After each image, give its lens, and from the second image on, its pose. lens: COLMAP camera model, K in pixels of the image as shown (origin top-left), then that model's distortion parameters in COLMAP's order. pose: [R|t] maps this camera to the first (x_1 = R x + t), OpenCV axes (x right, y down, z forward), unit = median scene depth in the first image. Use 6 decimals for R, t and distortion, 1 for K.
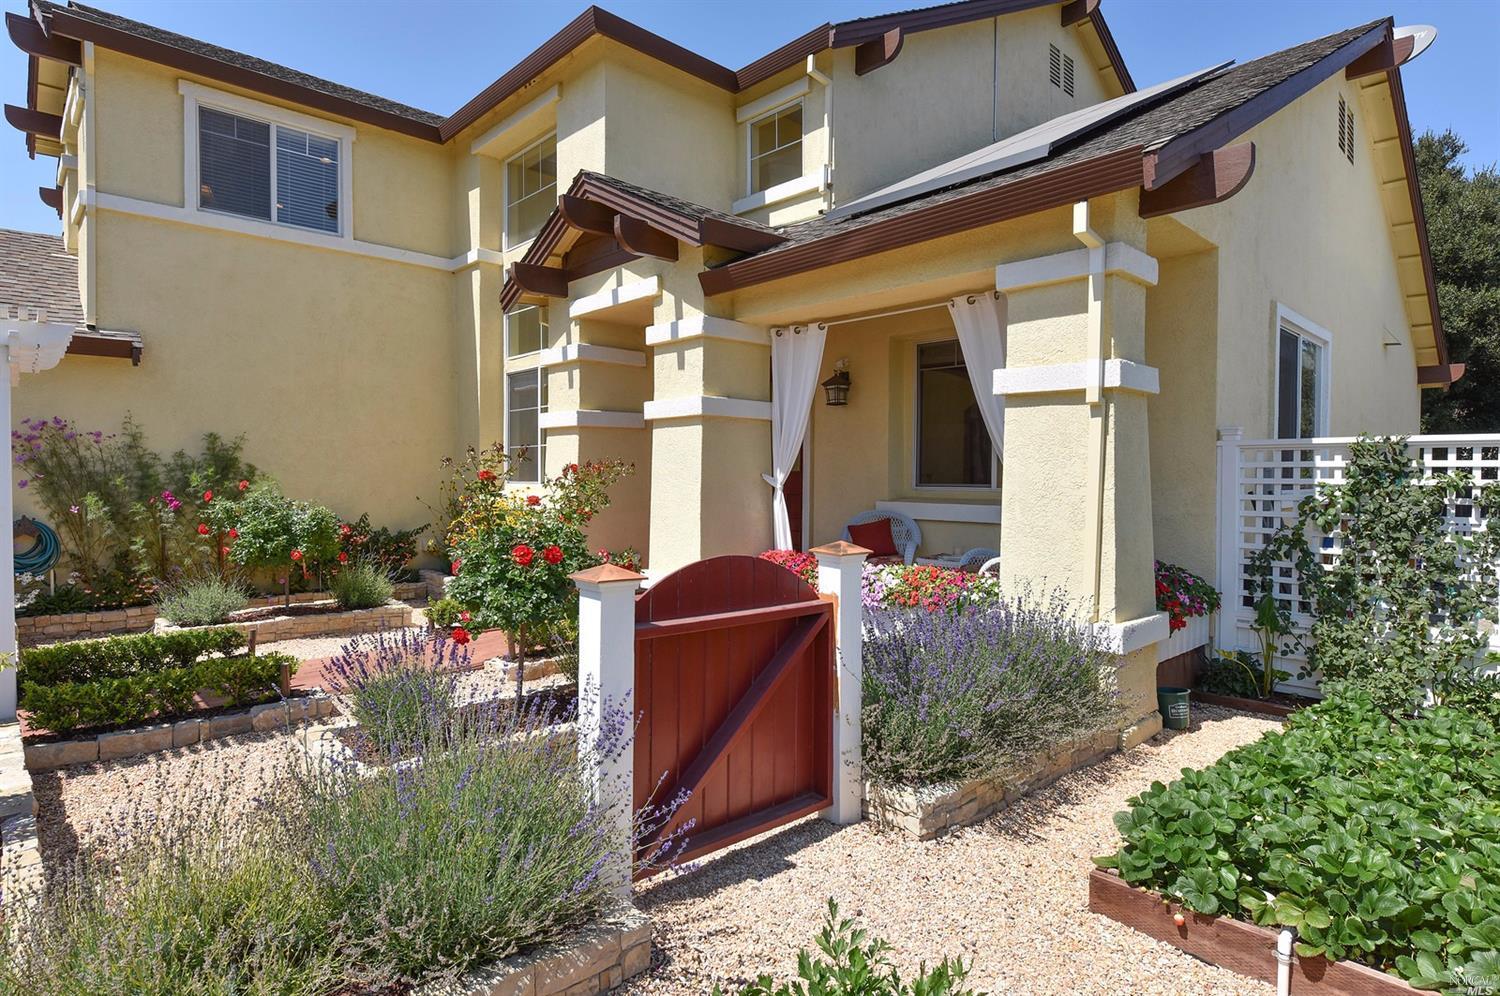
lens RADIAL K [[798.2, 0, 759.2], [0, 798.2, 488.3], [0, 0, 1]] dist [0.001179, -0.000442]
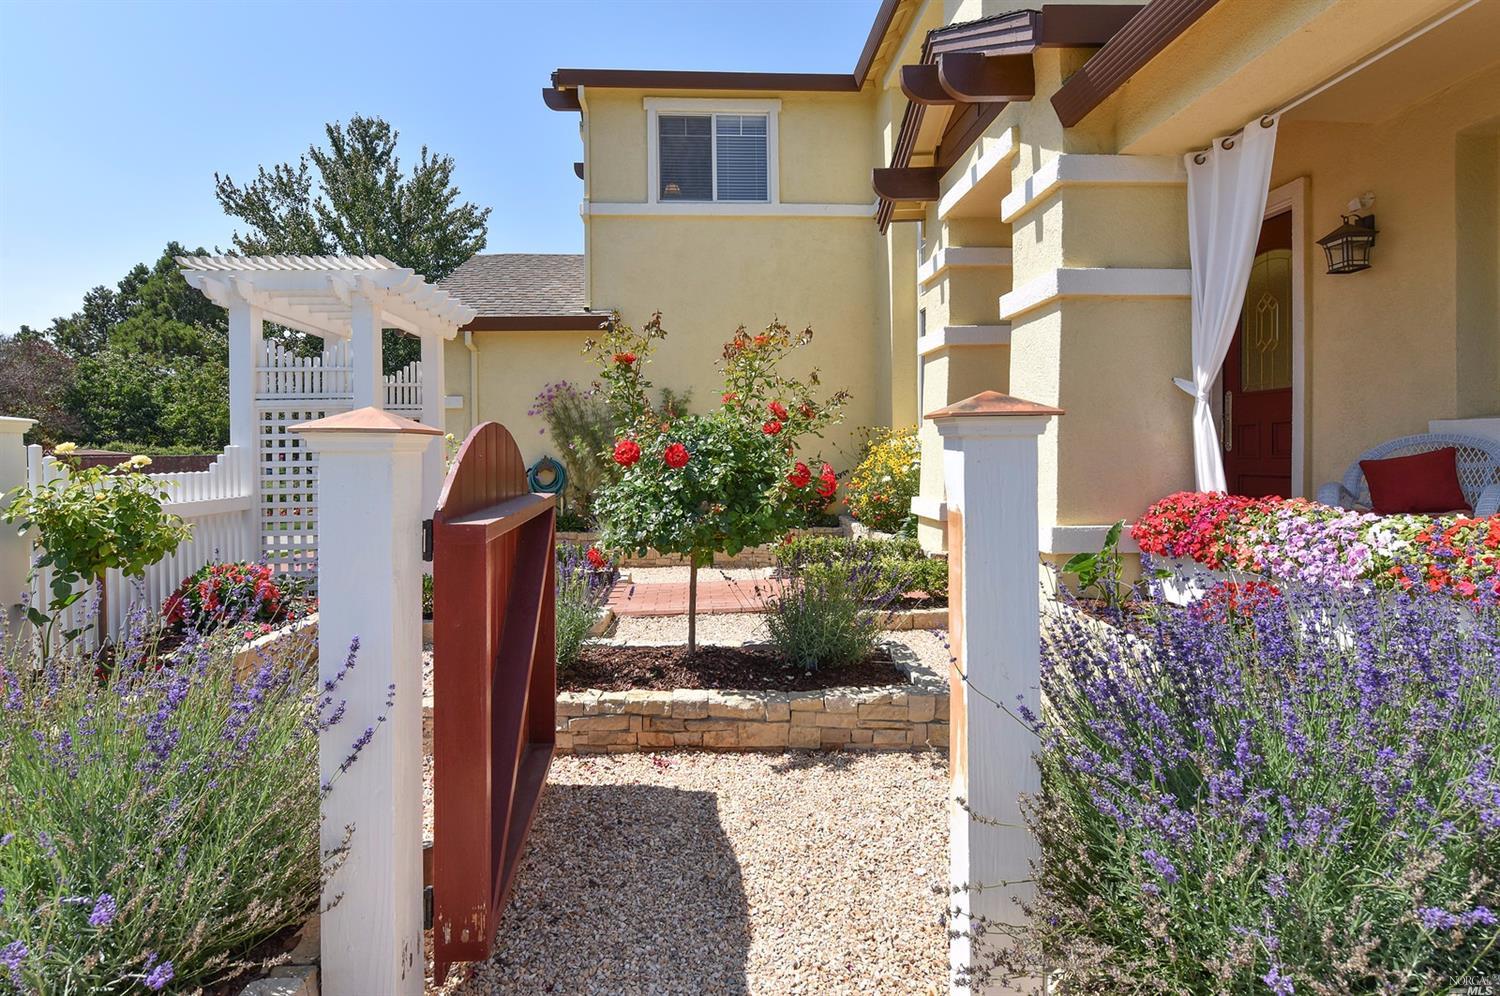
lens RADIAL K [[745.2, 0, 730.6], [0, 745.2, 450.1], [0, 0, 1]] dist [-0.008928, -0.001351]
pose [[0.759254, -0.013277, -0.650659, 0.123965], [0.003871, 0.999866, -0.015886, 0.050028], [0.650783, 0.009543, 0.759204, 0.293742]]
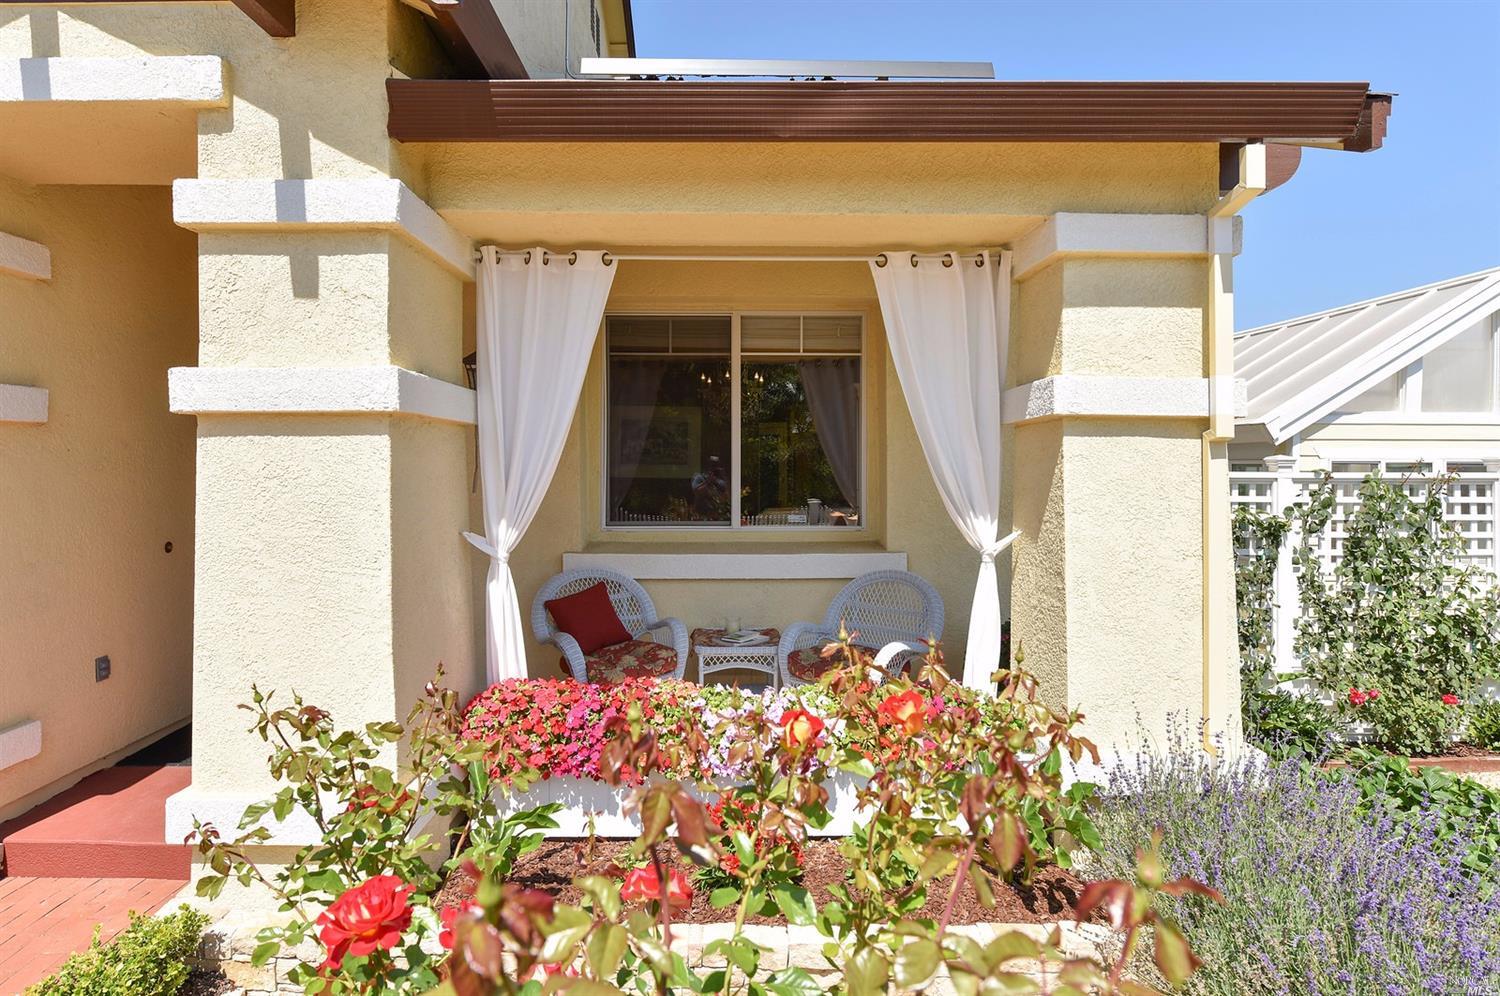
lens RADIAL K [[745.2, 0, 700.8], [0, 745.2, 469.7], [0, 0, 1]] dist [-0.008928, -0.001351]
pose [[0.684073, -0.011950, 0.729316, -0.234815], [0.013980, 0.999897, 0.003271, -0.056448], [-0.729279, 0.007958, 0.684170, 0.569506]]
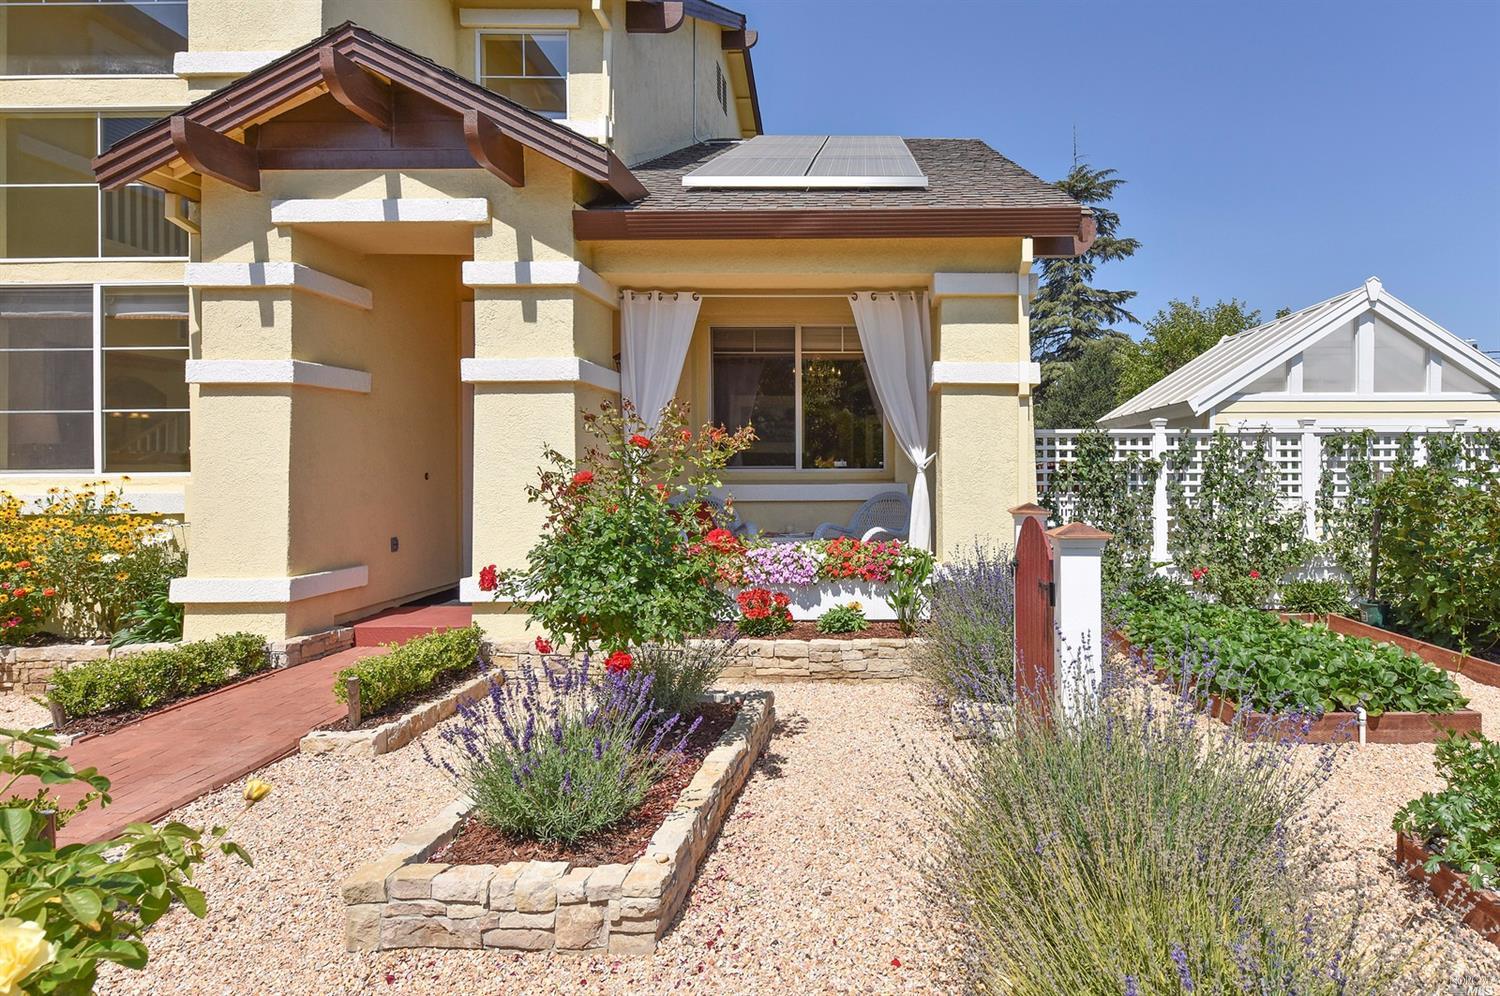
lens RADIAL K [[783.3, 0, 868.2], [0, 783.3, 480.0], [0, 0, 1]] dist [-0.004128, 0.001875]
pose [[0.684764, -0.015047, 0.728610, -0.431663], [0.017804, 0.999834, 0.003915, 0.012782], [-0.728548, 0.010291, 0.684918, 0.205747]]
